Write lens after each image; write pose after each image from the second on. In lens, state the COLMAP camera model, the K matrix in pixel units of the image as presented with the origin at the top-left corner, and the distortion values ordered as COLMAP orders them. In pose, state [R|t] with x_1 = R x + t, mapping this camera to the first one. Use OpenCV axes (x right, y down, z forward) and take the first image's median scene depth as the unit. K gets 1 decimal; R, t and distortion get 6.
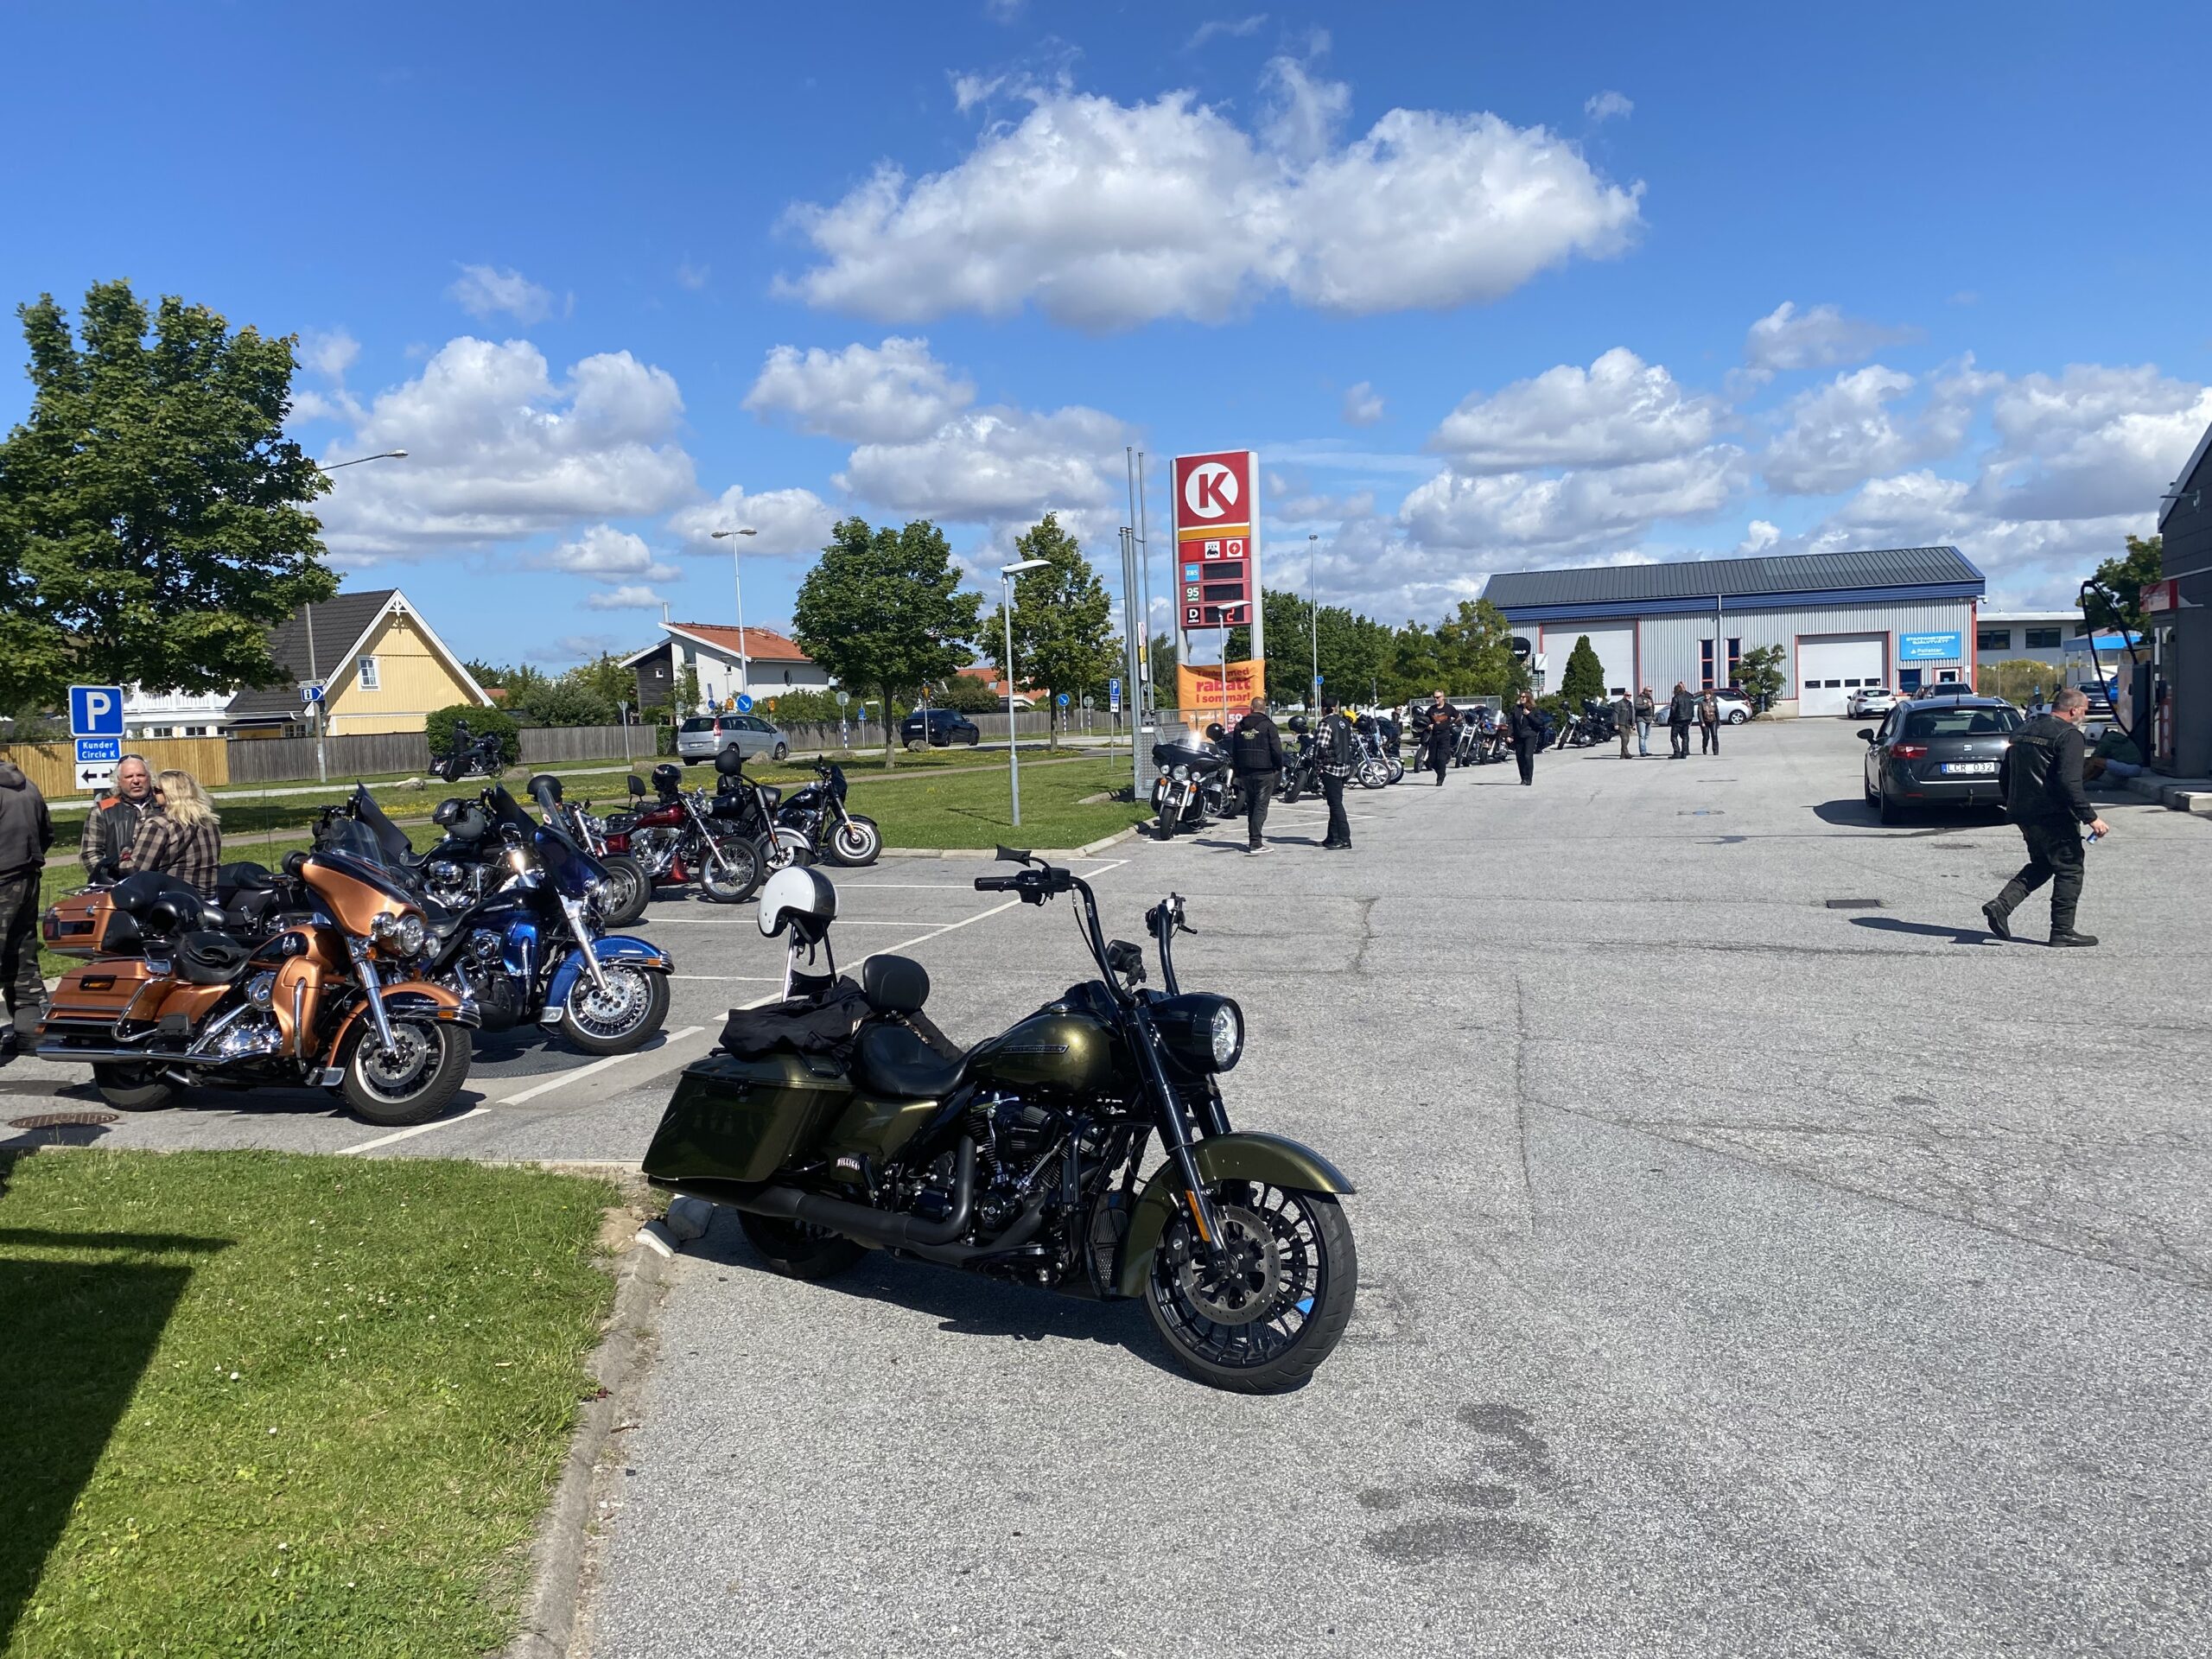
lens RADIAL K [[1680.0, 0, 1127.1], [0, 1680.0, 829.1], [0, 0, 1]] dist [0.038246, -0.036138]
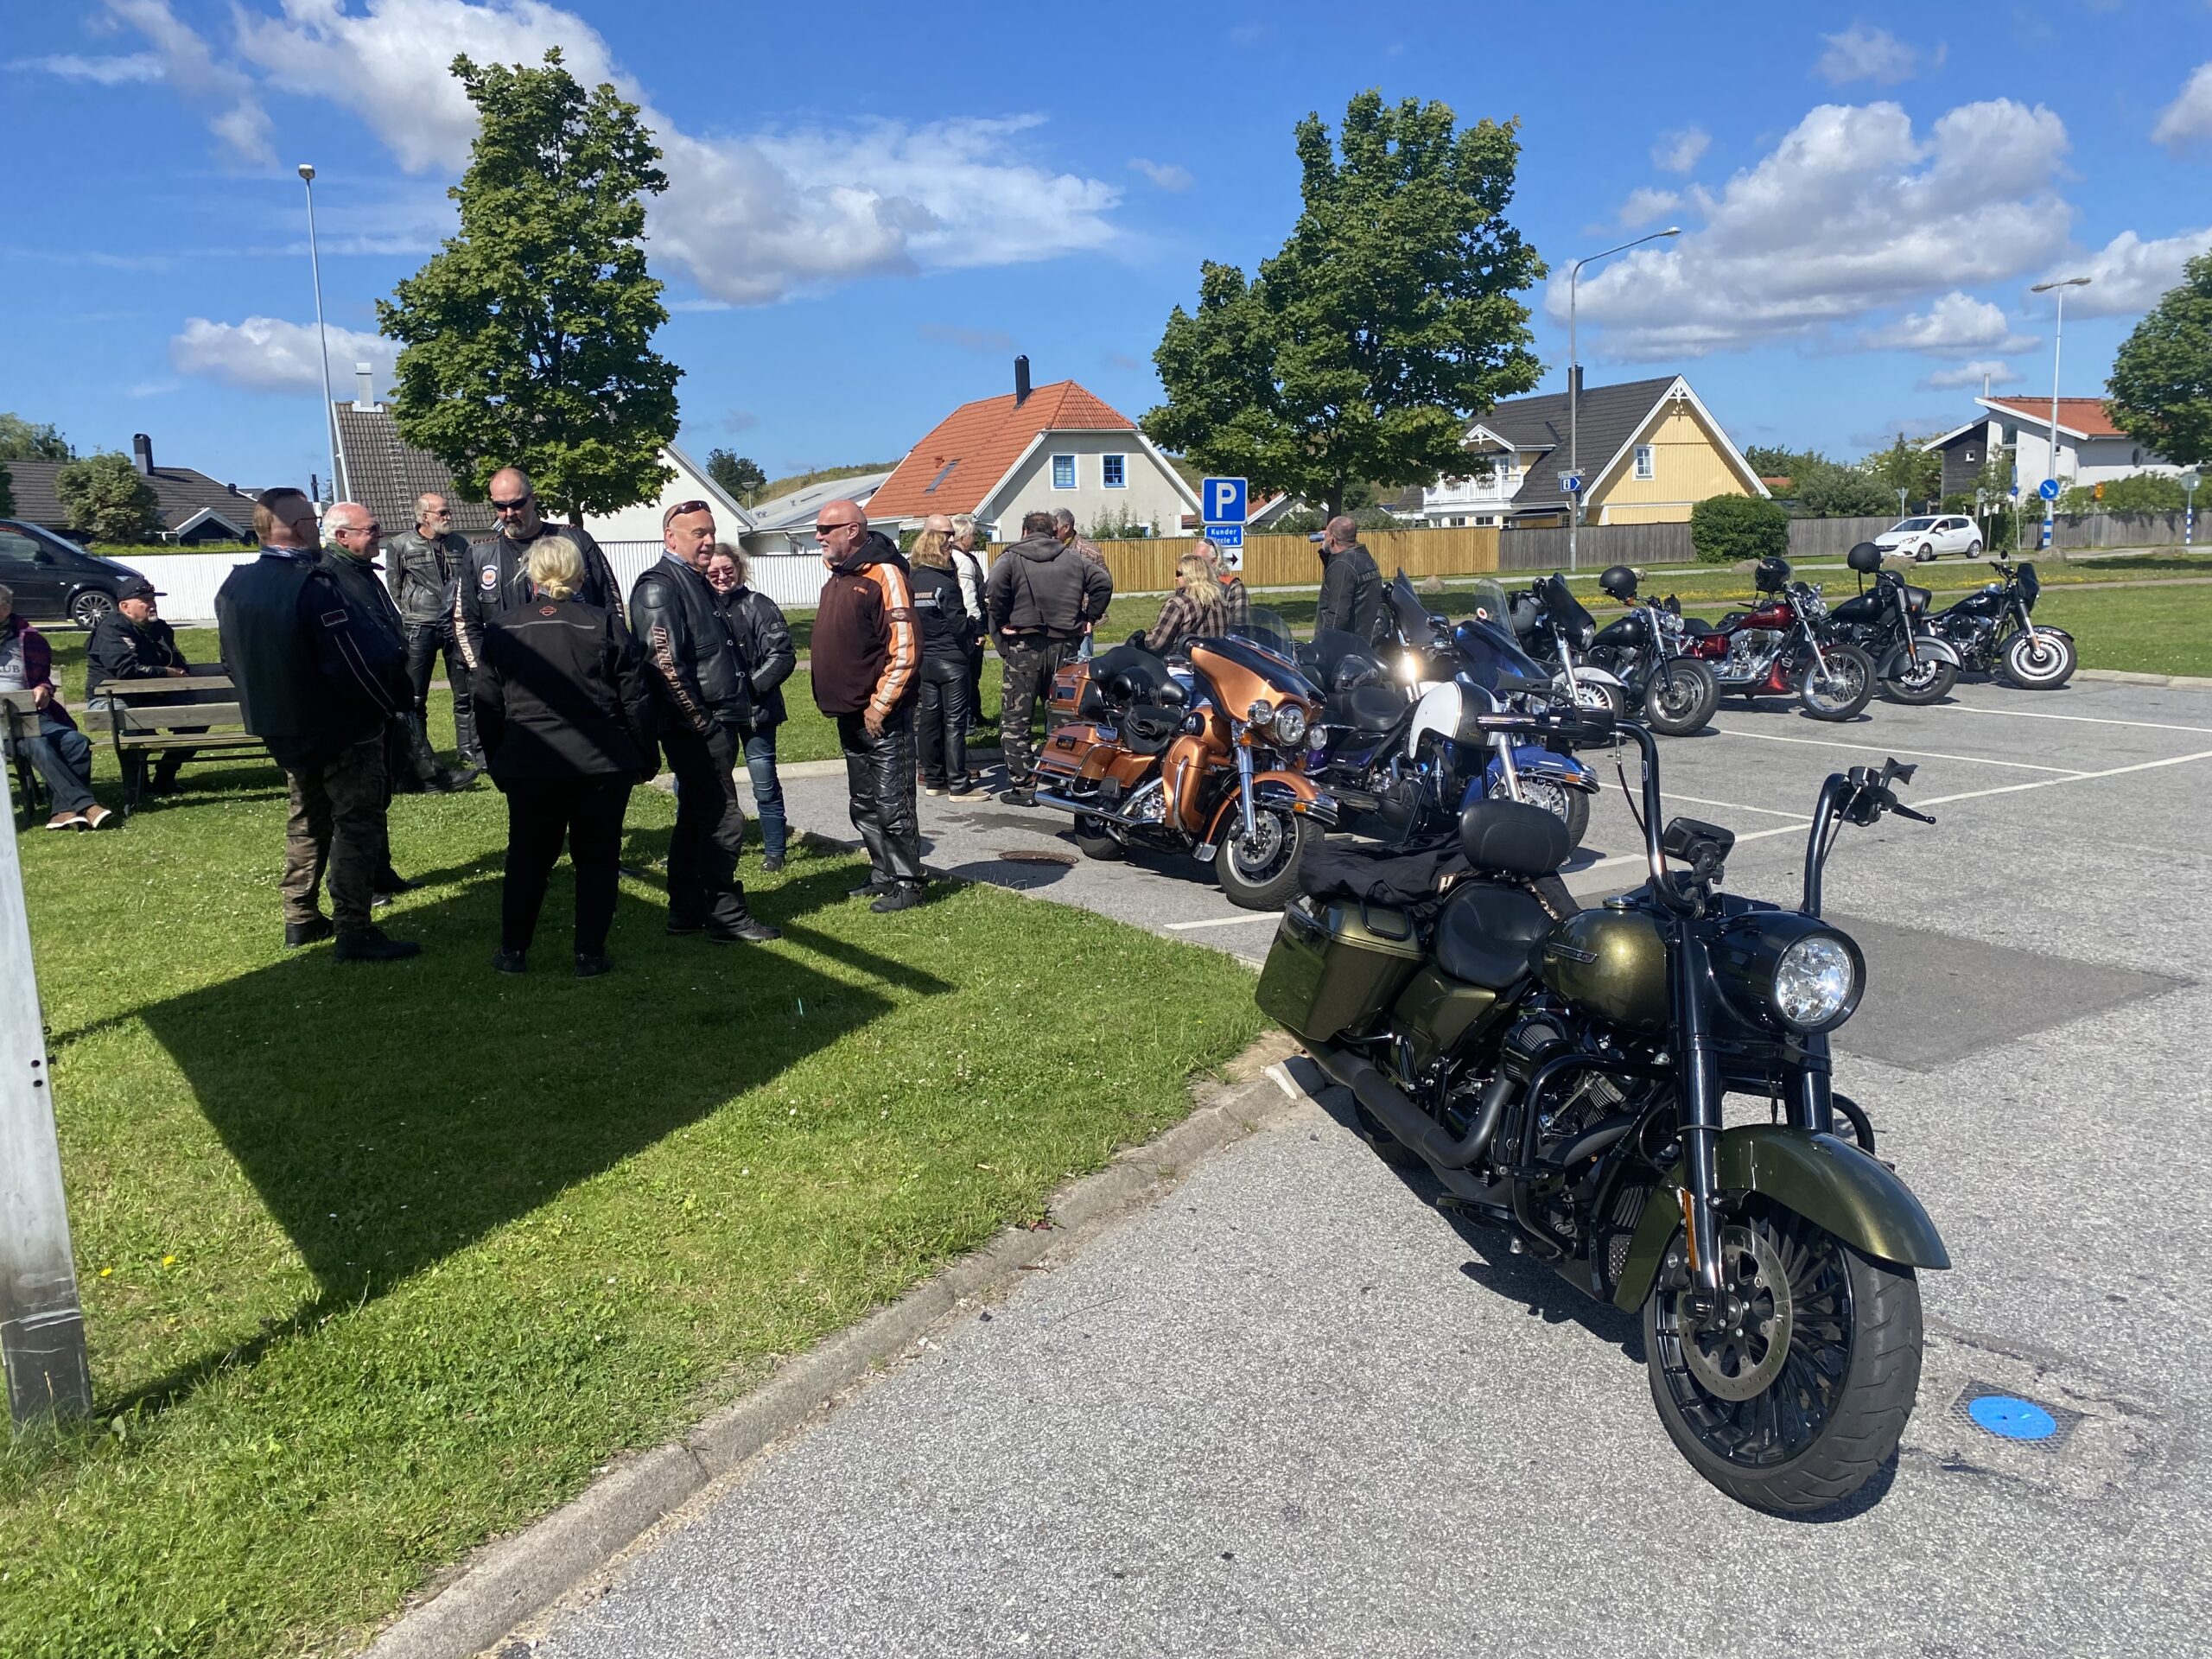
lens RADIAL K [[1680.0, 0, 1092.5], [0, 1680.0, 849.8], [0, 0, 1]] dist [0.038246, -0.036138]
pose [[0.725557, 0.137121, -0.674362, 0.085934], [-0.046191, 0.987441, 0.151083, -0.004524], [0.686610, -0.078470, 0.722779, 0.096700]]
